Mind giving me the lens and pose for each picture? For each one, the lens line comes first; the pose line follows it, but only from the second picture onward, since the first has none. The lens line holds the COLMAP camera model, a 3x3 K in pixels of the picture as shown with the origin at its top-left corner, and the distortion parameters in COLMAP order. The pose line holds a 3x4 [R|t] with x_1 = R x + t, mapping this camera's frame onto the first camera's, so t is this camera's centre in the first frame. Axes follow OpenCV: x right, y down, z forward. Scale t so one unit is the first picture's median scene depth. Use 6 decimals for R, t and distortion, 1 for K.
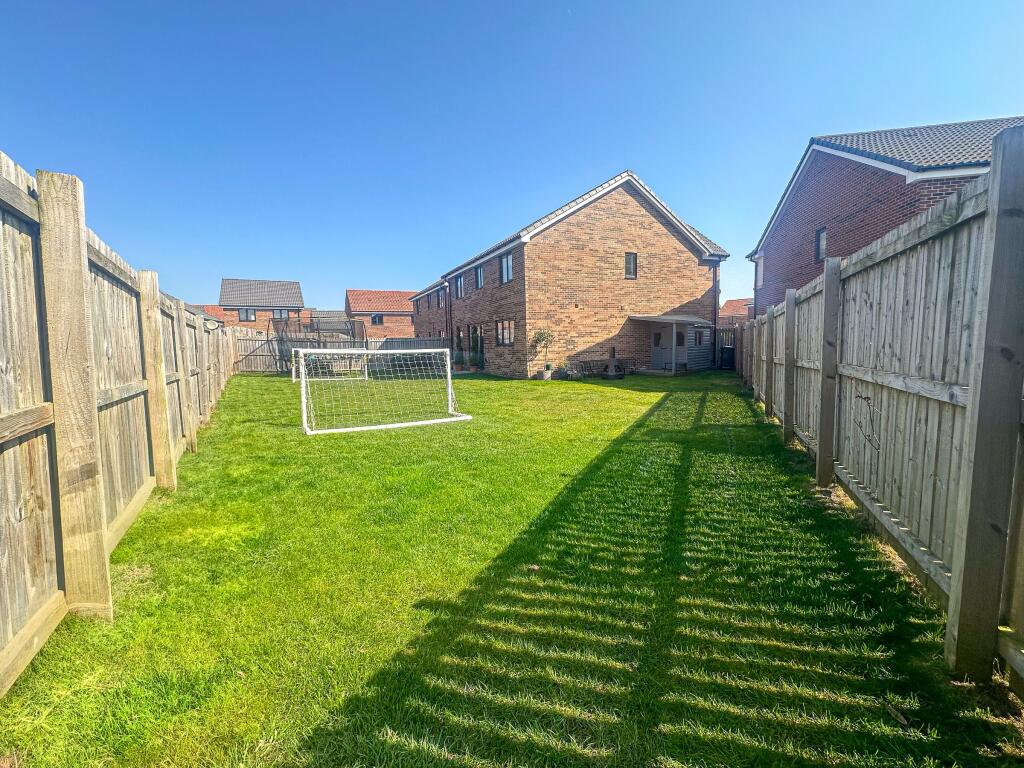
lens RADIAL K [[409.1, 0, 509.0], [0, 409.1, 383.0], [0, 0, 1]] dist [-0.003526, -0.000272]
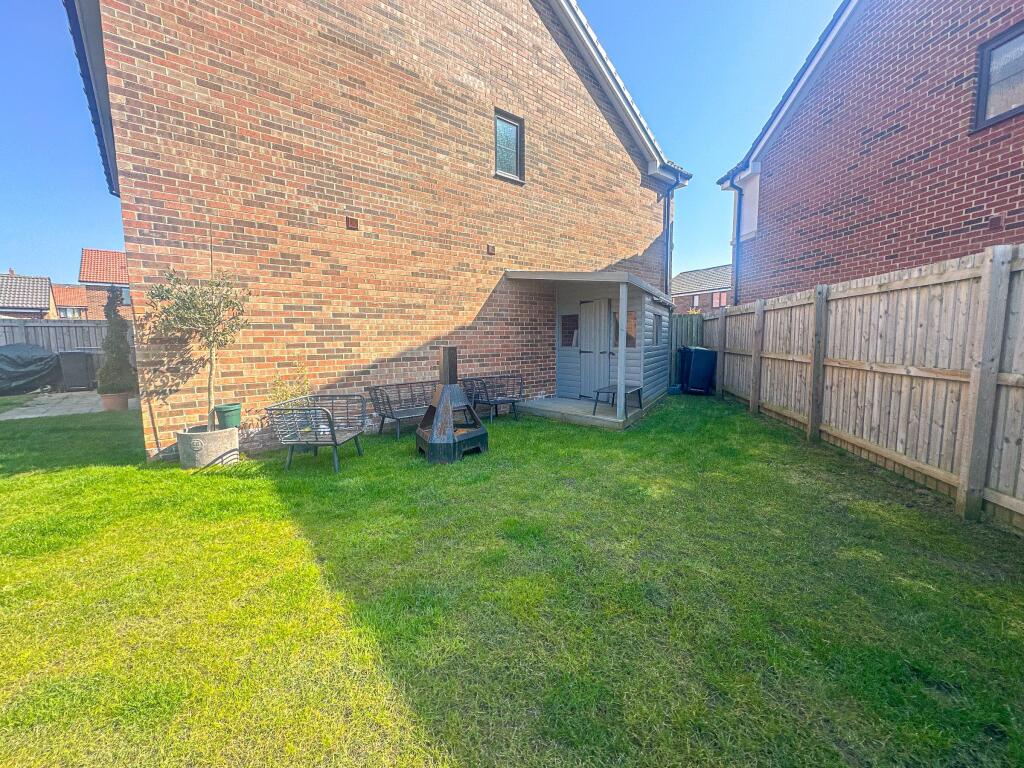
lens RADIAL K [[409.1, 0, 509.0], [0, 409.1, 383.0], [0, 0, 1]] dist [-0.003526, -0.000272]
pose [[0.967207, -0.014851, 0.253555, 0.196513], [0.016155, 0.999865, -0.003063, -0.053031], [-0.253476, 0.007059, 0.967316, 0.623805]]
